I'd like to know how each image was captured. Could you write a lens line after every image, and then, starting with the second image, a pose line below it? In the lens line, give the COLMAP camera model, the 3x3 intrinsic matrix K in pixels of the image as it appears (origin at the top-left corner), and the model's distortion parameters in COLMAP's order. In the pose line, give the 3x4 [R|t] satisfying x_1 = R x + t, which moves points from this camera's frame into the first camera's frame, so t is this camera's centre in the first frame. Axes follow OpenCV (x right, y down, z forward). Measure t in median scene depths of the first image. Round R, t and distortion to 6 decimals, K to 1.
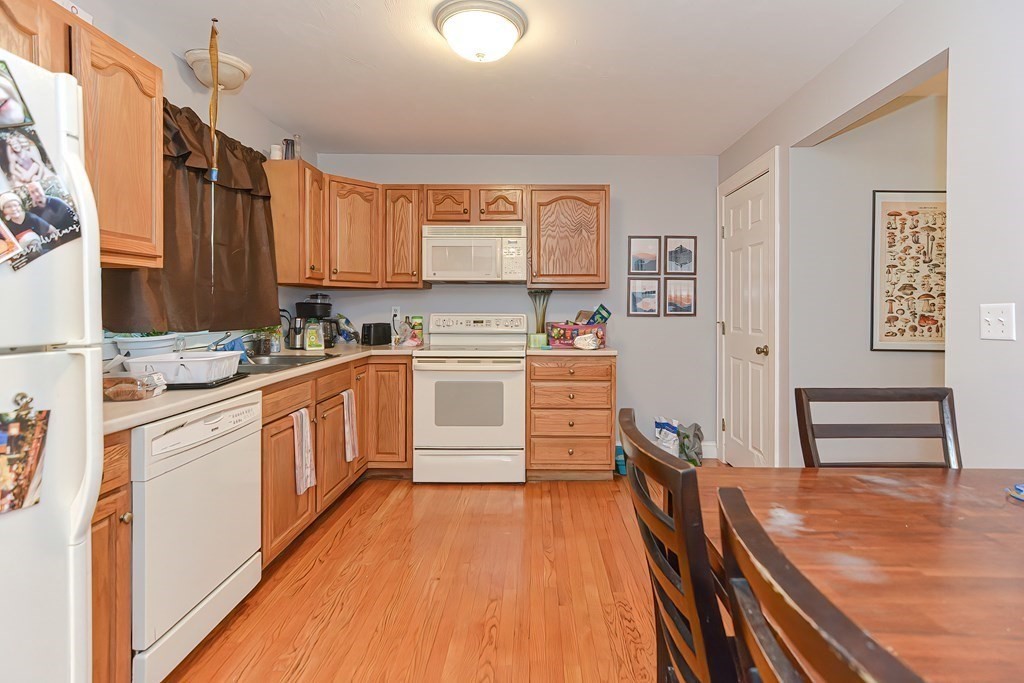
lens RADIAL K [[506.3, 0, 537.3], [0, 506.3, 311.7], [0, 0, 1]] dist [-0.003281, 0.009165]
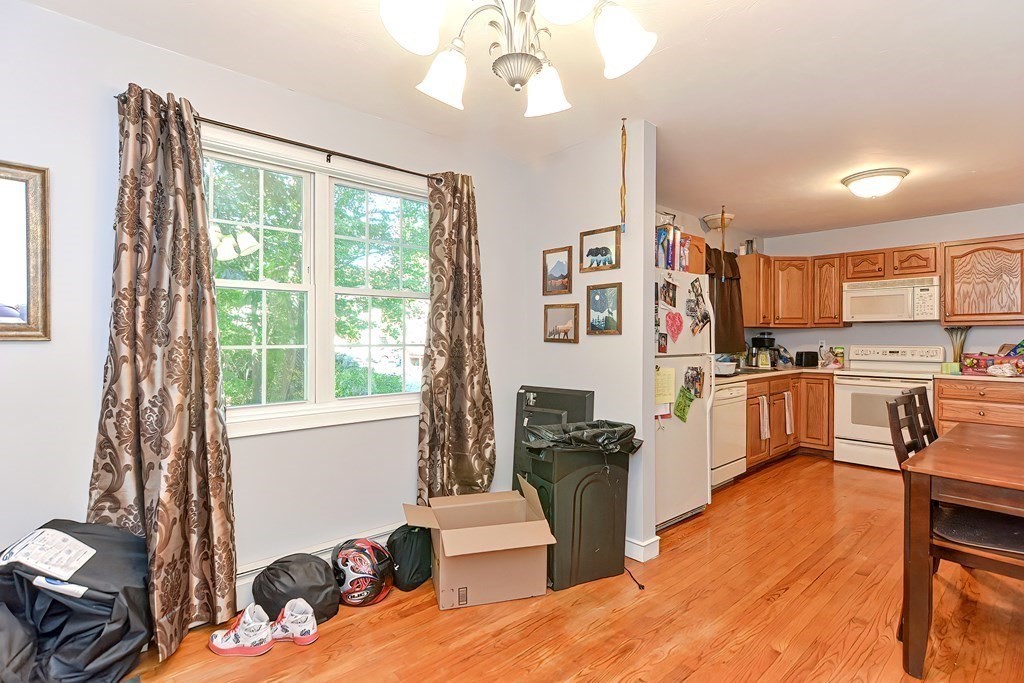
lens RADIAL K [[506.3, 0, 516.0], [0, 506.3, 340.2], [0, 0, 1]] dist [-0.003281, 0.009165]
pose [[0.676795, 0.002020, -0.736169, 0.200979], [-0.003602, 0.999993, -0.000568, -0.006617], [0.736163, 0.003036, 0.676797, -0.641105]]
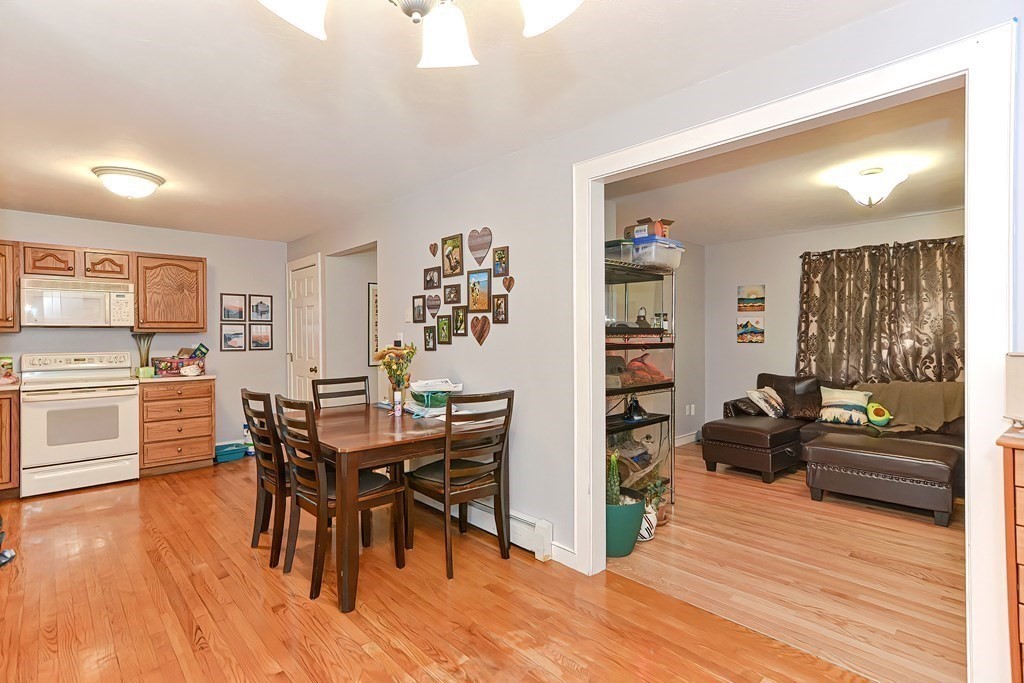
lens RADIAL K [[506.3, 0, 505.3], [0, 506.3, 336.8], [0, 0, 1]] dist [-0.003281, 0.009165]
pose [[0.743016, -0.009753, 0.669202, -0.188838], [0.016760, 0.999851, -0.004037, -0.013722], [-0.669064, 0.014216, 0.743069, -0.612718]]
